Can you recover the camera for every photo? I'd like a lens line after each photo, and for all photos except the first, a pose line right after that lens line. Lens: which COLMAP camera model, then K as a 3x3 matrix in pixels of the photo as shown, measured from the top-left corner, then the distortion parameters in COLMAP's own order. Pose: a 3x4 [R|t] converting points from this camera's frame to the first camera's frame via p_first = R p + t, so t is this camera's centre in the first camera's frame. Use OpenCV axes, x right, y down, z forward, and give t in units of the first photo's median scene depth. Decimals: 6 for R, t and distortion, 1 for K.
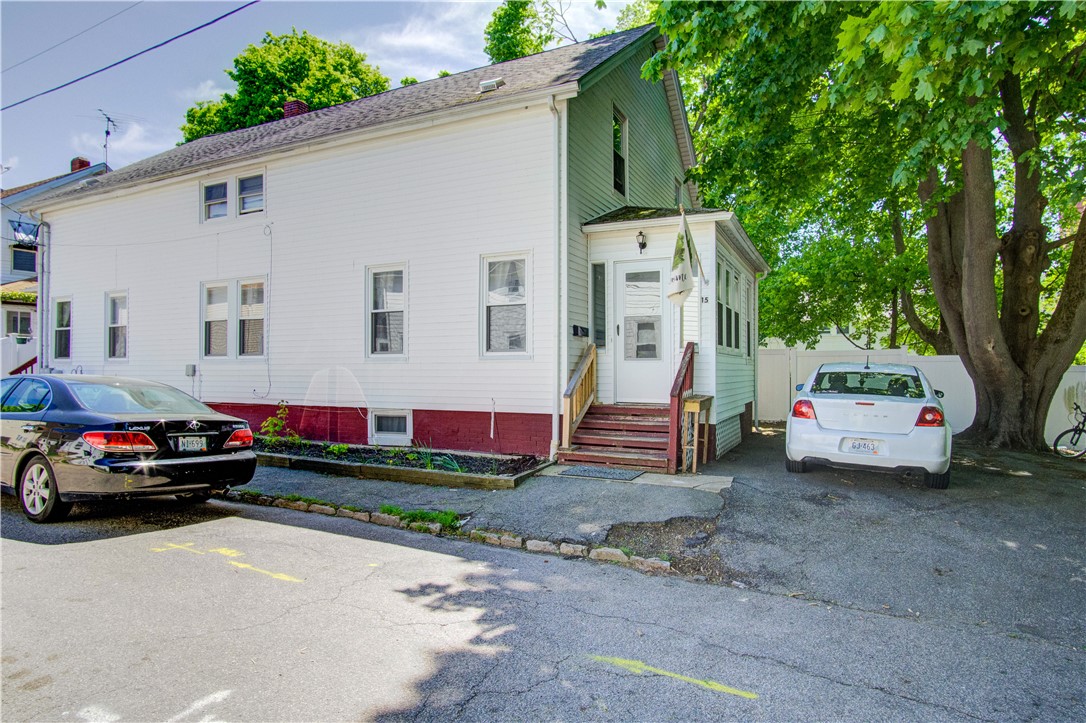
lens RADIAL K [[593.6, 0, 543.0], [0, 593.6, 361.5], [0, 0, 1]] dist [-0.020480, 0.000035]
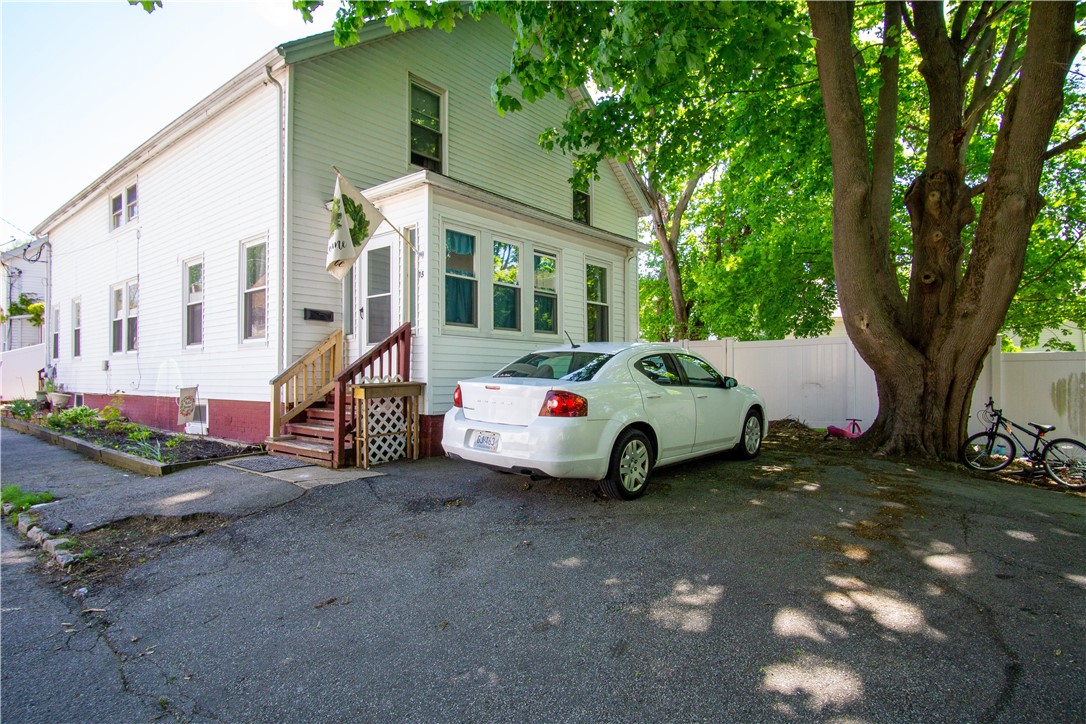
lens RADIAL K [[575.2, 0, 543.0], [0, 575.2, 362.0], [0, 0, 1]] dist [-0.024051, 0.000233]
pose [[0.973441, -0.008977, -0.228764, 0.528443], [0.006287, 0.999902, -0.012482, 0.031580], [0.228854, 0.010713, 0.973402, 0.171956]]
